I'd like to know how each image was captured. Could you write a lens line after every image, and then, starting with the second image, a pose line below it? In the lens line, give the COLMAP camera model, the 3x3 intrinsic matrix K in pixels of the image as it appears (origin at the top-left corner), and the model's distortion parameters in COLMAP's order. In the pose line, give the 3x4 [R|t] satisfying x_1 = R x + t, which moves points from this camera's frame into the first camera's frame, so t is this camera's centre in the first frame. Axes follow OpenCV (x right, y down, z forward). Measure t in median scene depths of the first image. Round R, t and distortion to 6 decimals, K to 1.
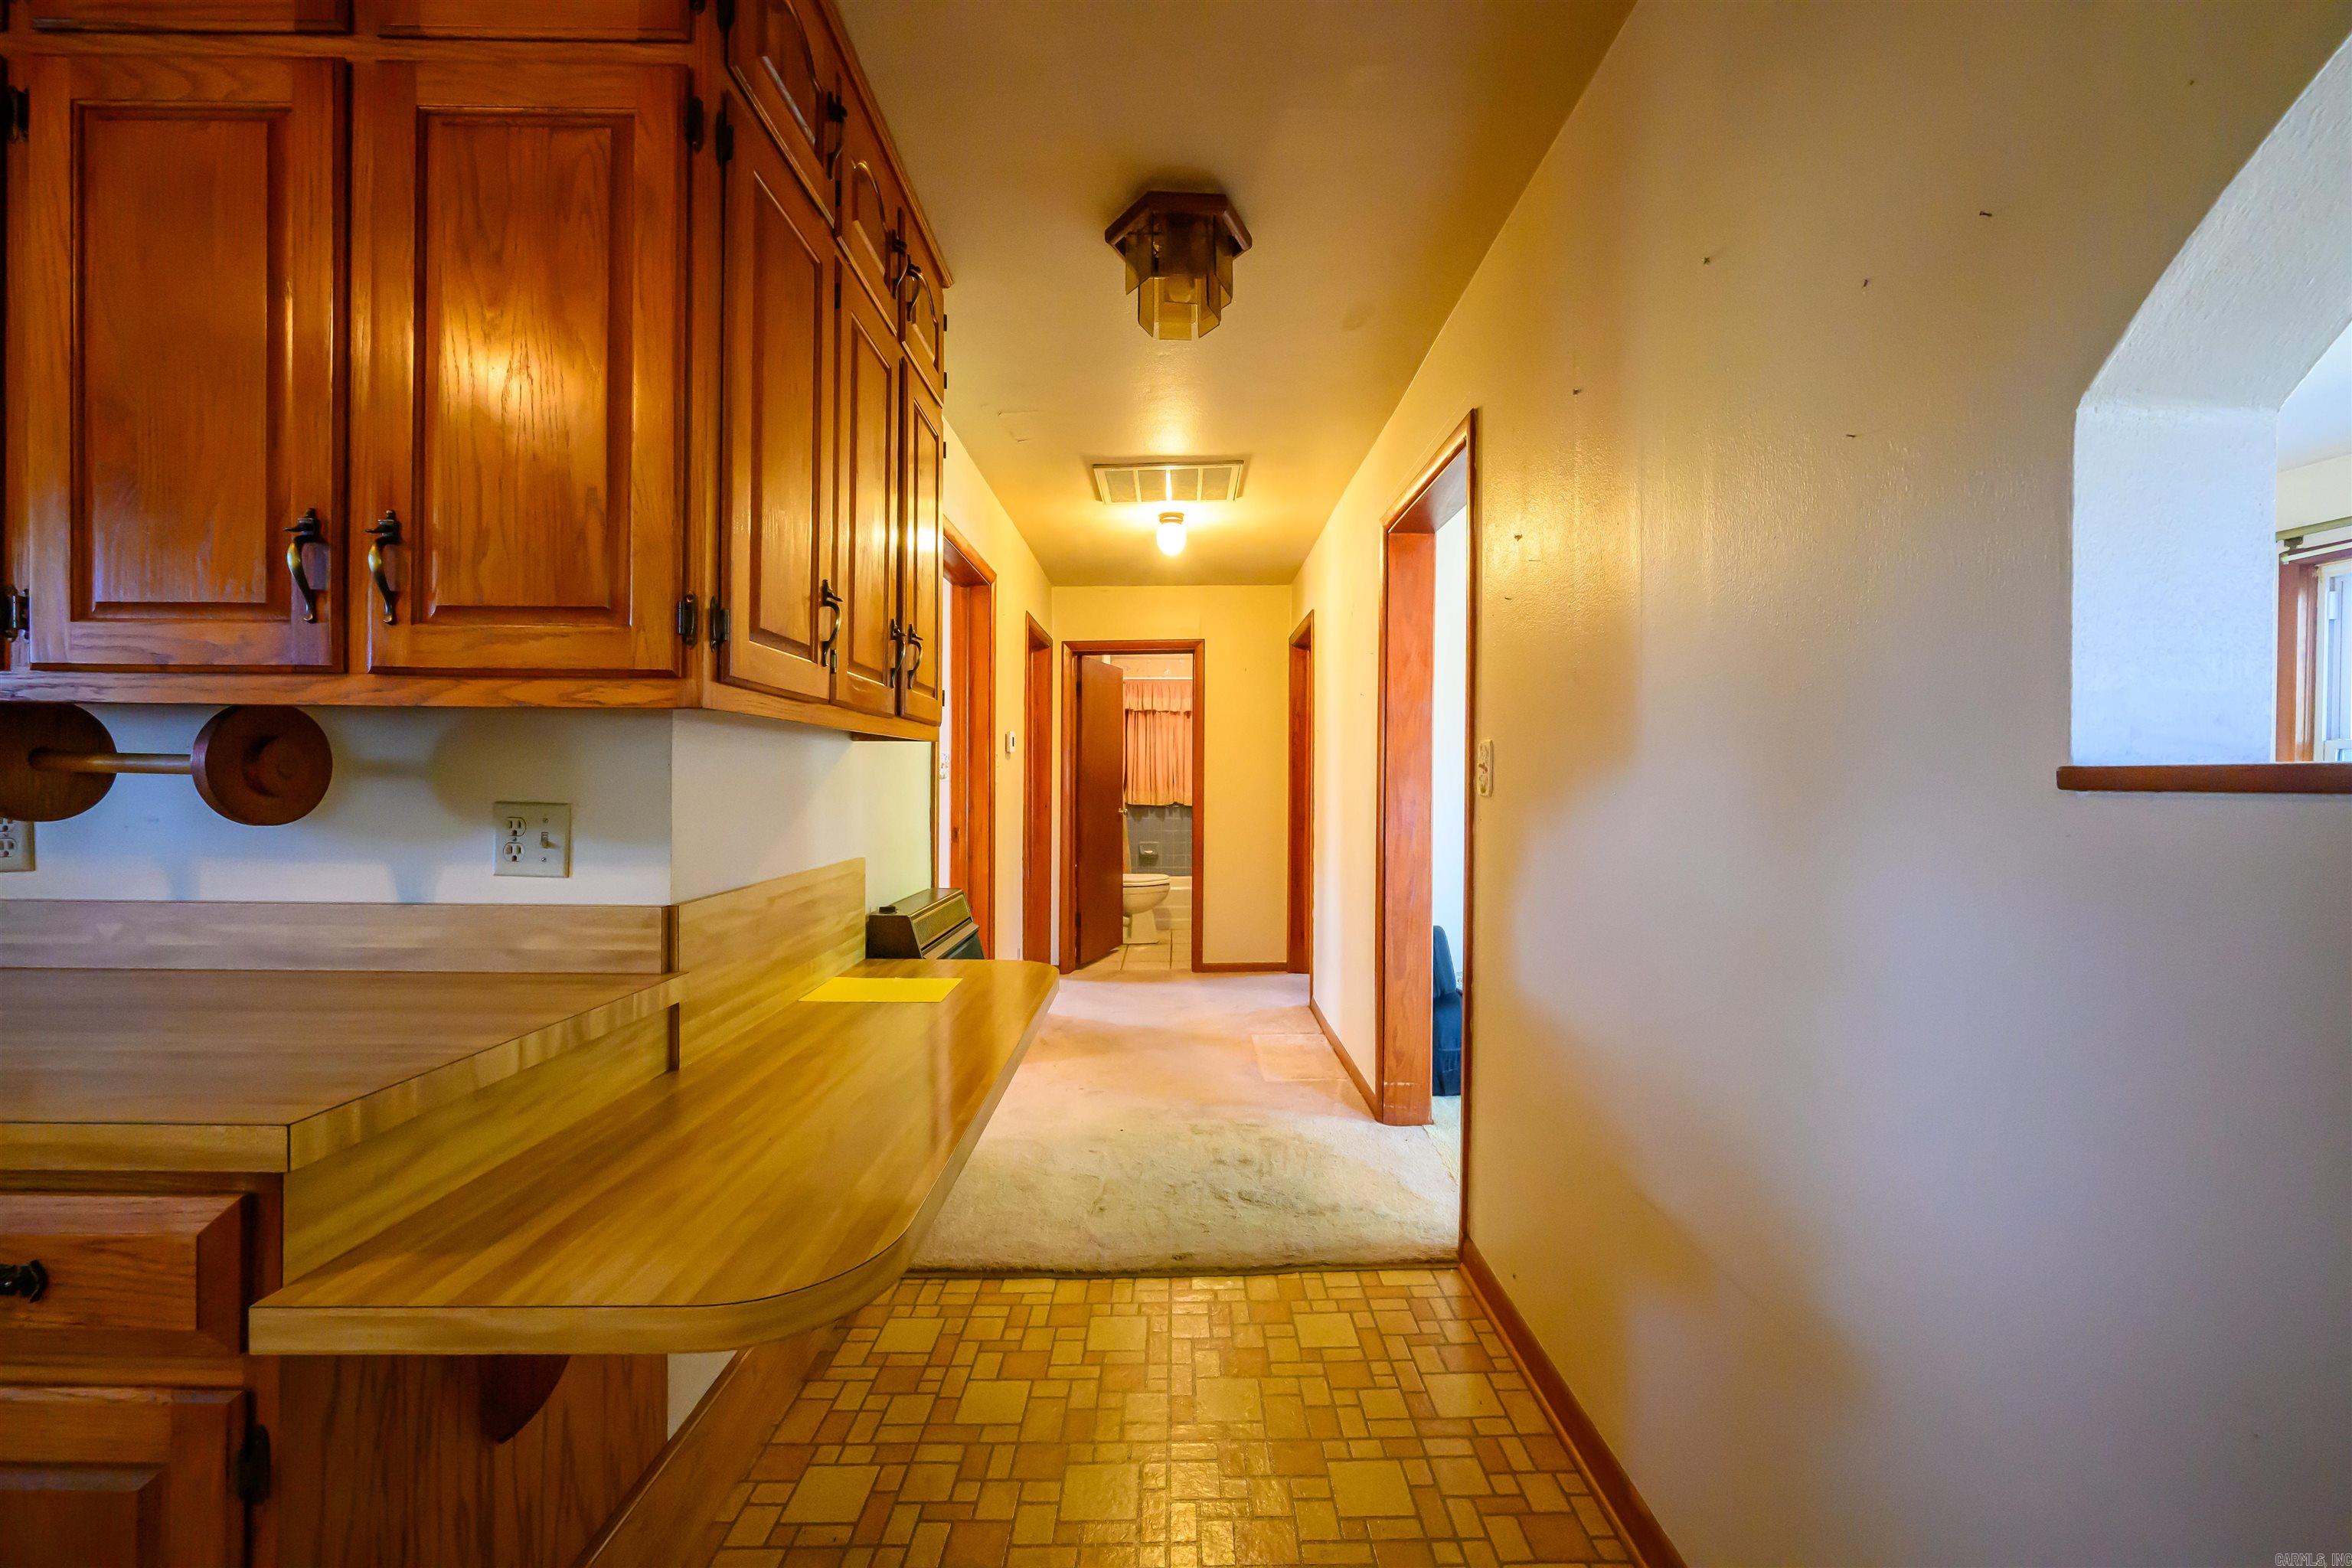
lens RADIAL K [[918.4, 0, 1172.8], [0, 918.4, 783.3], [0, 0, 1]] dist [0.000050, 0.000387]
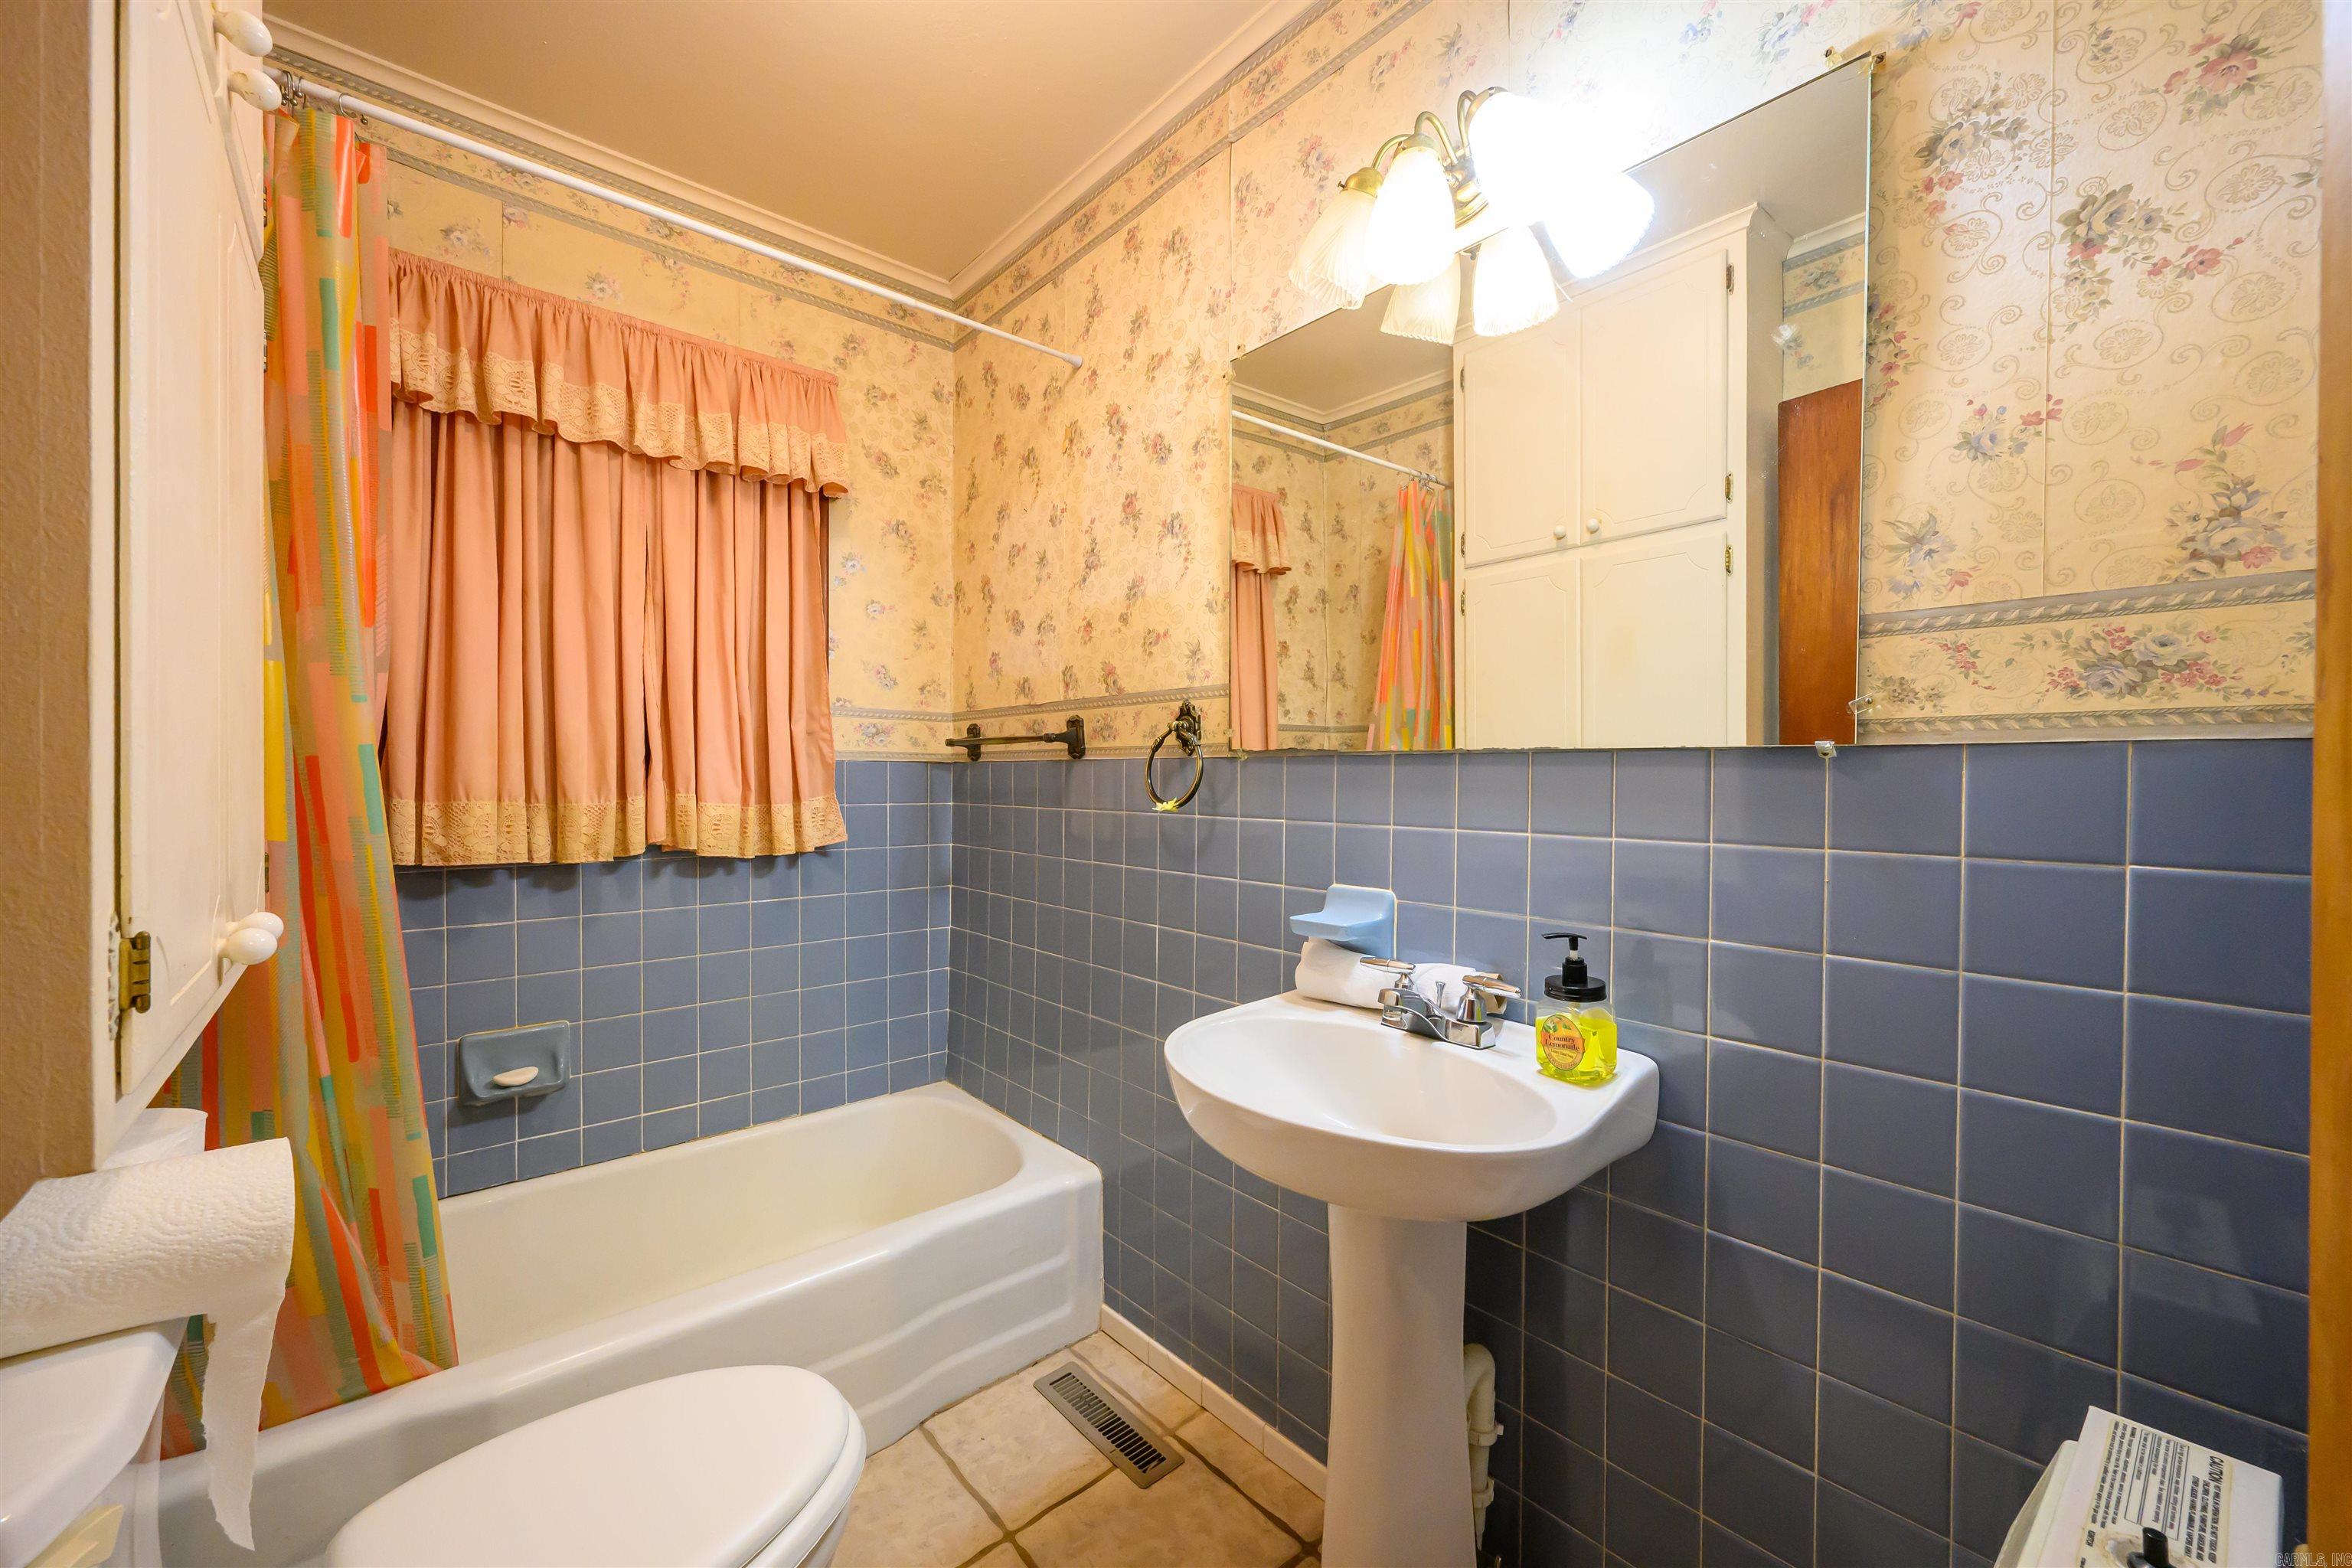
lens RADIAL K [[918.4, 0, 1169.6], [0, 918.4, 787.2], [0, 0, 1]] dist [0.000050, 0.000387]
pose [[0.763193, -0.015521, 0.645985, -0.298236], [0.005906, 0.999837, 0.017045, 0.013456], [-0.646144, -0.009194, 0.763160, 4.434973]]
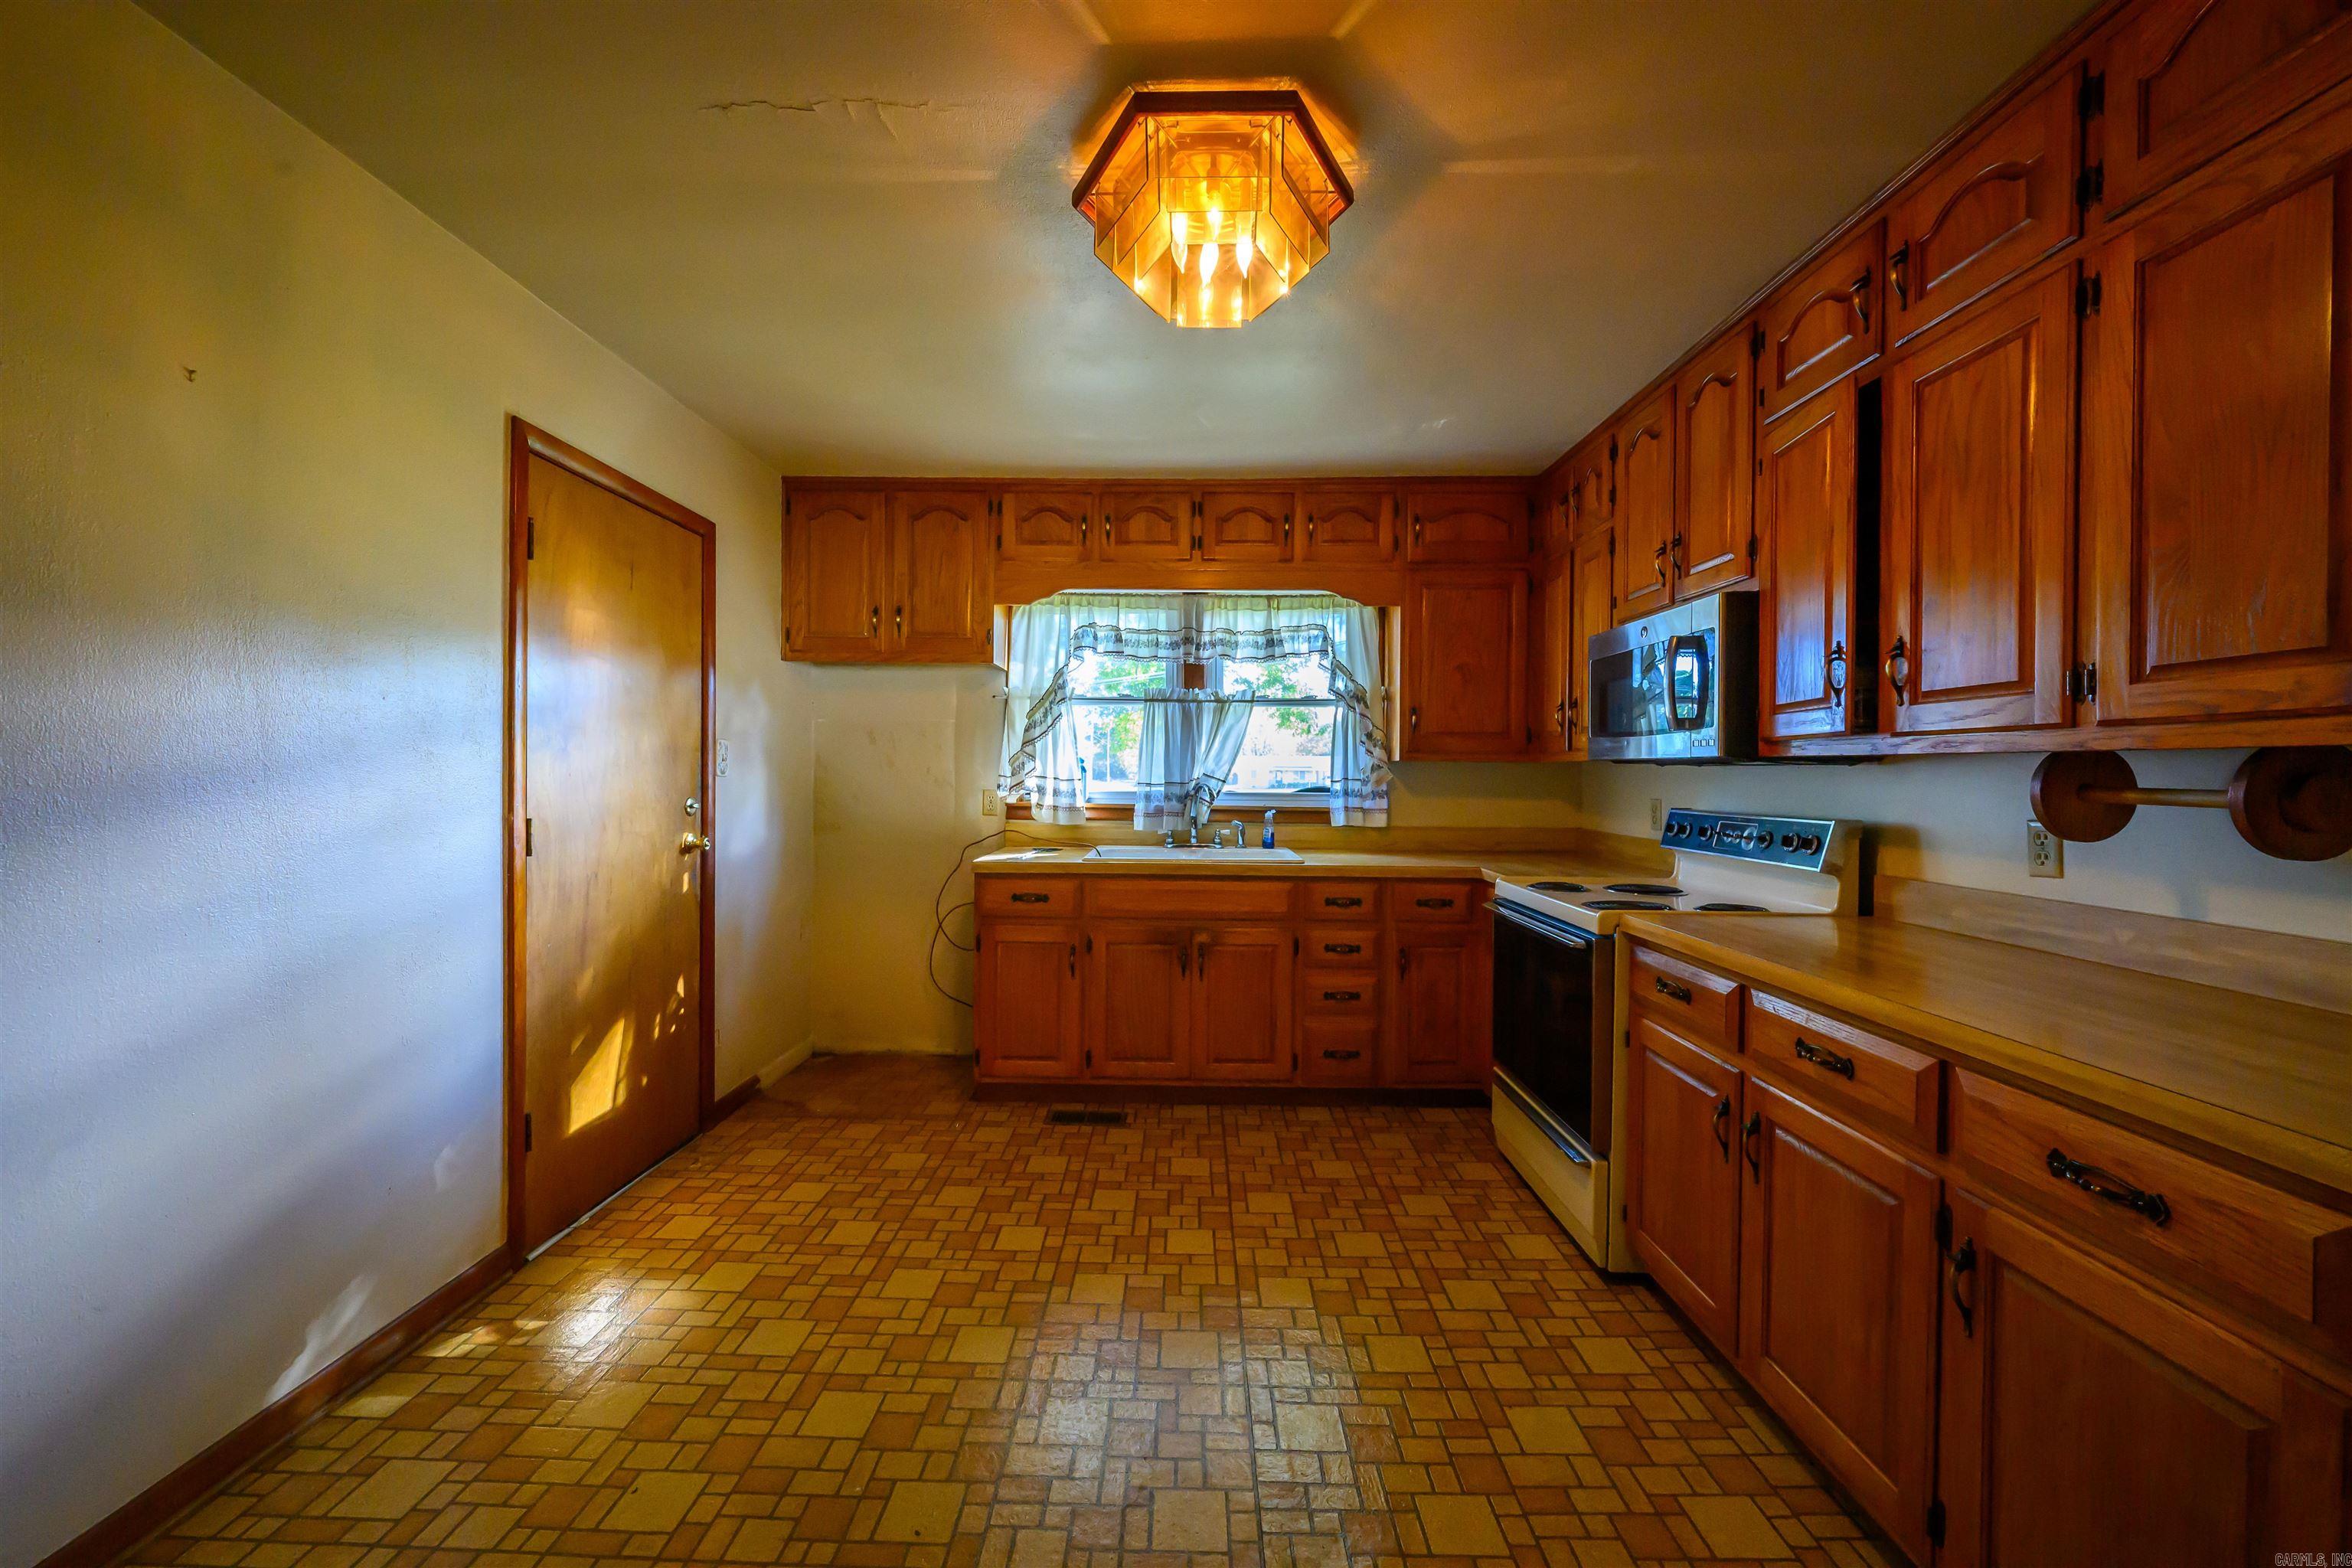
lens RADIAL K [[918.4, 0, 1174.0], [0, 918.4, 782.6], [0, 0, 1]] dist [0.000050, 0.000387]
pose [[-0.013745, -0.000379, -0.999905, 0.040073], [-0.008116, 0.999967, -0.000268, -0.026780], [0.999873, 0.008112, -0.013748, -0.207006]]
